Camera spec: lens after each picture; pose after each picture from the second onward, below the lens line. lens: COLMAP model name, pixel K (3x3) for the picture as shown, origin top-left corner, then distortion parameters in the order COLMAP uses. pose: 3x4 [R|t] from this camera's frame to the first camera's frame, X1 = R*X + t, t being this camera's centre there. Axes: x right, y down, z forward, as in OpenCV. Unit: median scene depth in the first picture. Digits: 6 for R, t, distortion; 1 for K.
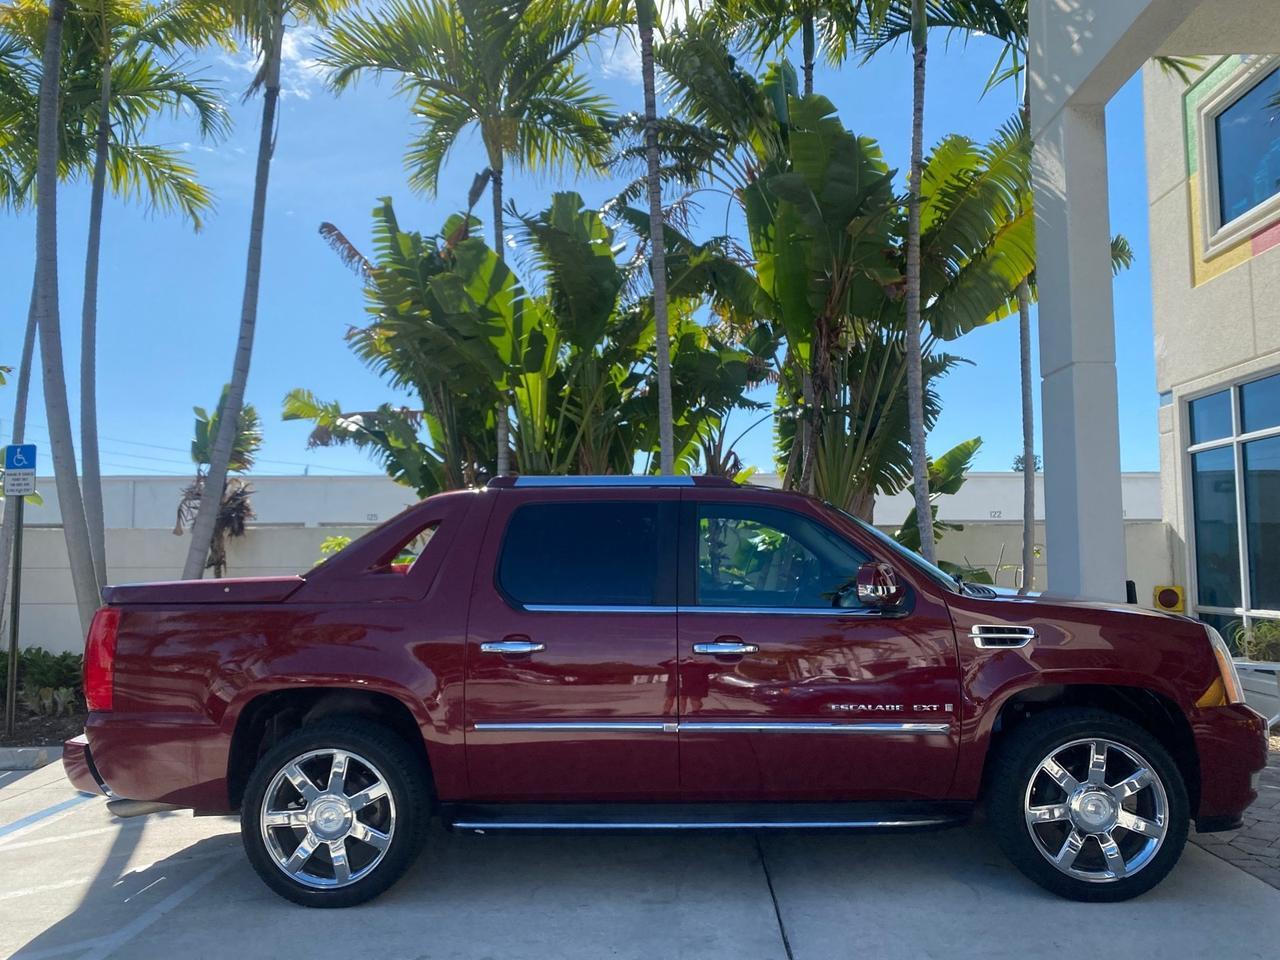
lens RADIAL K [[977.0, 0, 651.1], [0, 977.0, 478.0], [0, 0, 1]] dist [0.025578, -0.026106]
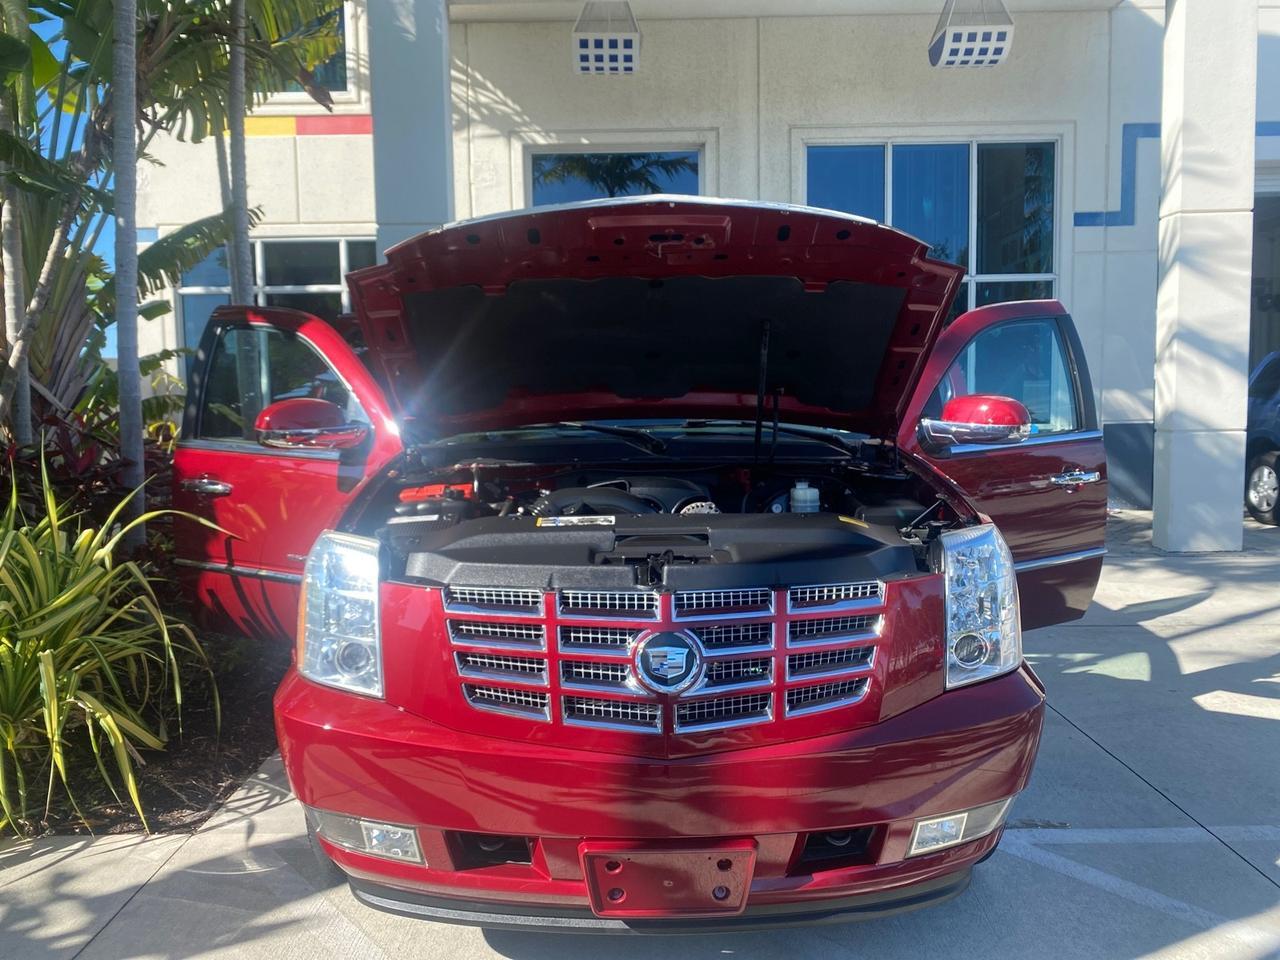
lens RADIAL K [[977.0, 0, 640.9], [0, 977.0, 475.9], [0, 0, 1]] dist [0.025578, -0.026106]
pose [[-0.023728, -0.078339, 0.996644, -0.569902], [-0.068945, 0.994680, 0.076544, 0.057486], [-0.997338, -0.066898, -0.029003, 0.579370]]
